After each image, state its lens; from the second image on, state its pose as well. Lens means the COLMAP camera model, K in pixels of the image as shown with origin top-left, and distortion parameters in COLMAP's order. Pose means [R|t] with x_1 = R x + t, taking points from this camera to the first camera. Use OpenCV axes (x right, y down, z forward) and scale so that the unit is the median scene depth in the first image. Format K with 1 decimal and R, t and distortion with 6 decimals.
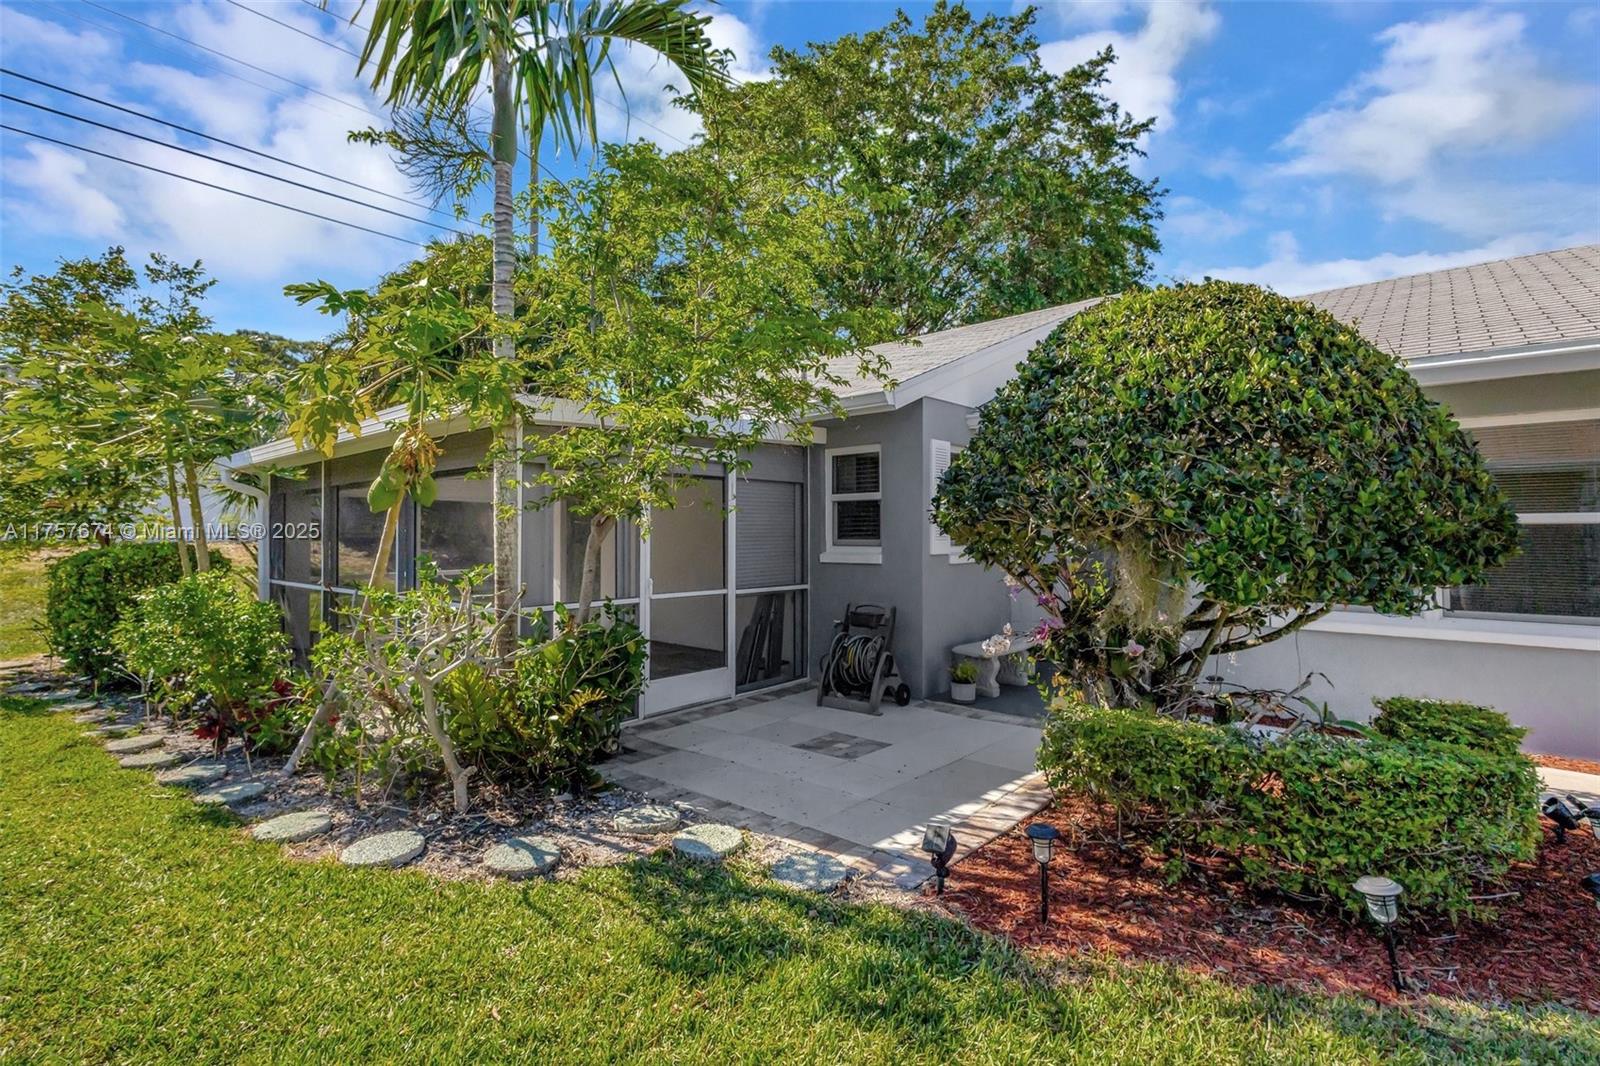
lens RADIAL K [[738.6, 0, 799.9], [0, 738.6, 531.7], [0, 0, 1]] dist [0.011323, -0.002328]
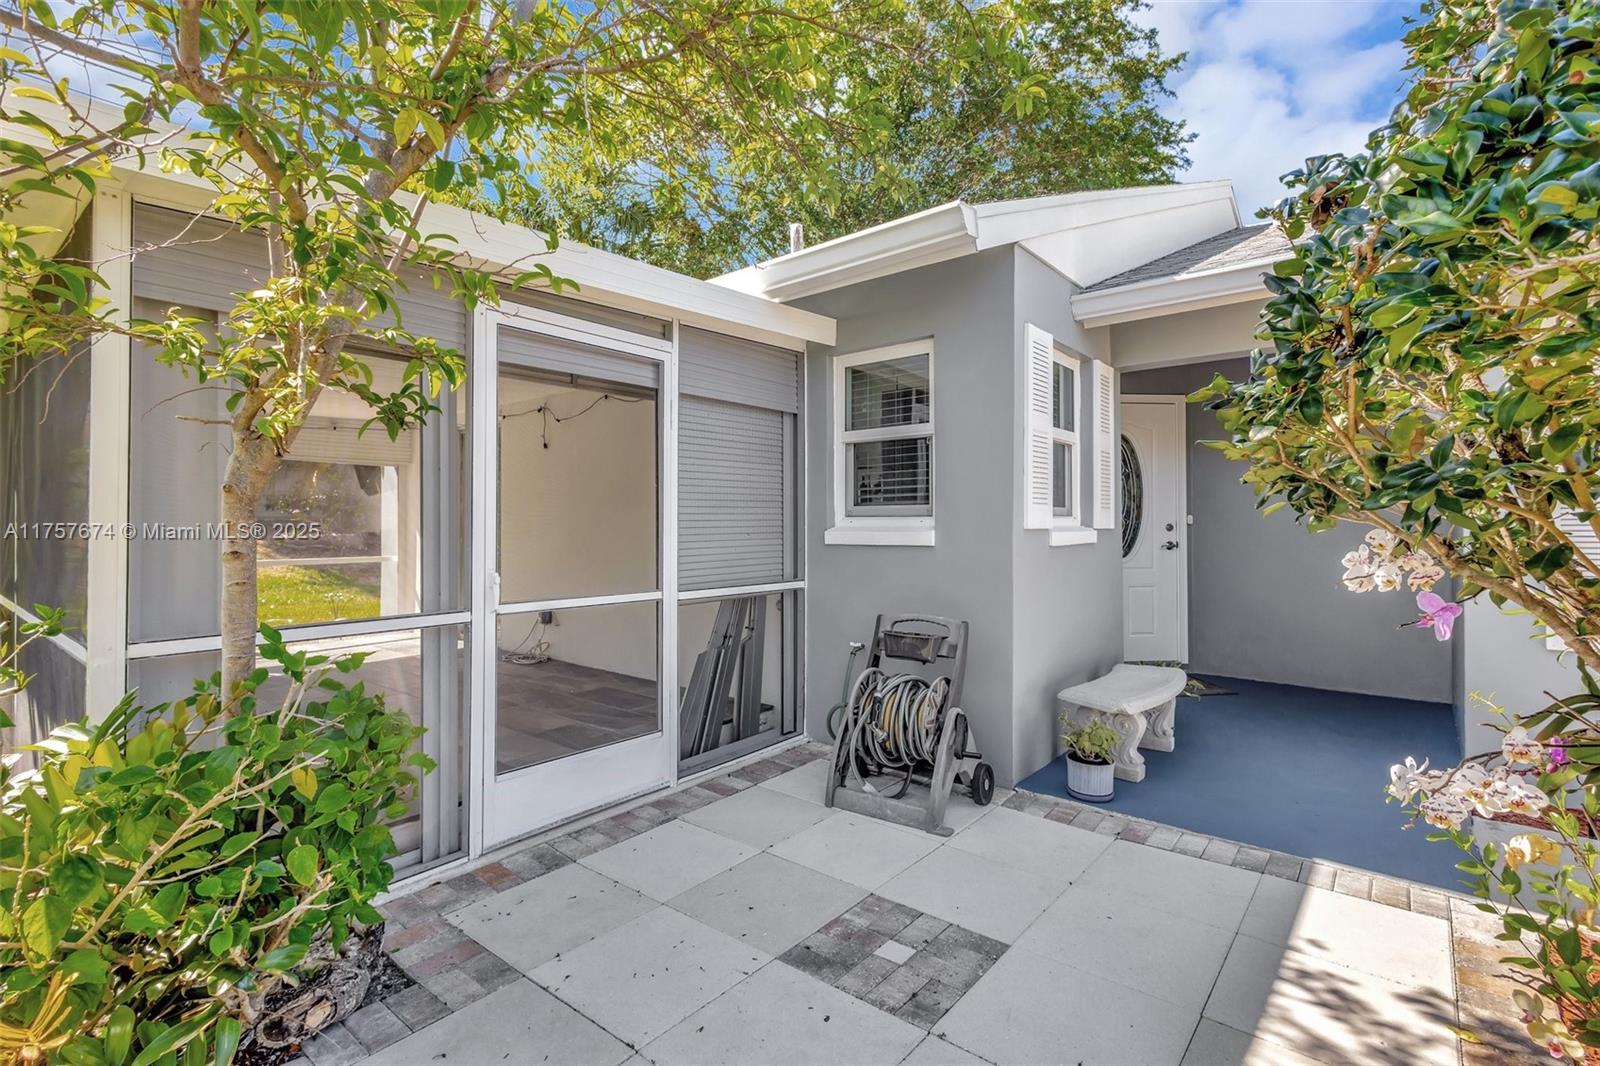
lens RADIAL K [[738.6, 0, 802.4], [0, 738.6, 529.0], [0, 0, 1]] dist [0.011323, -0.002328]
pose [[0.999653, -0.000530, 0.026323, -0.007412], [0.000312, 0.999966, 0.008290, 0.025838], [-0.026326, -0.008279, 0.999619, 0.433433]]
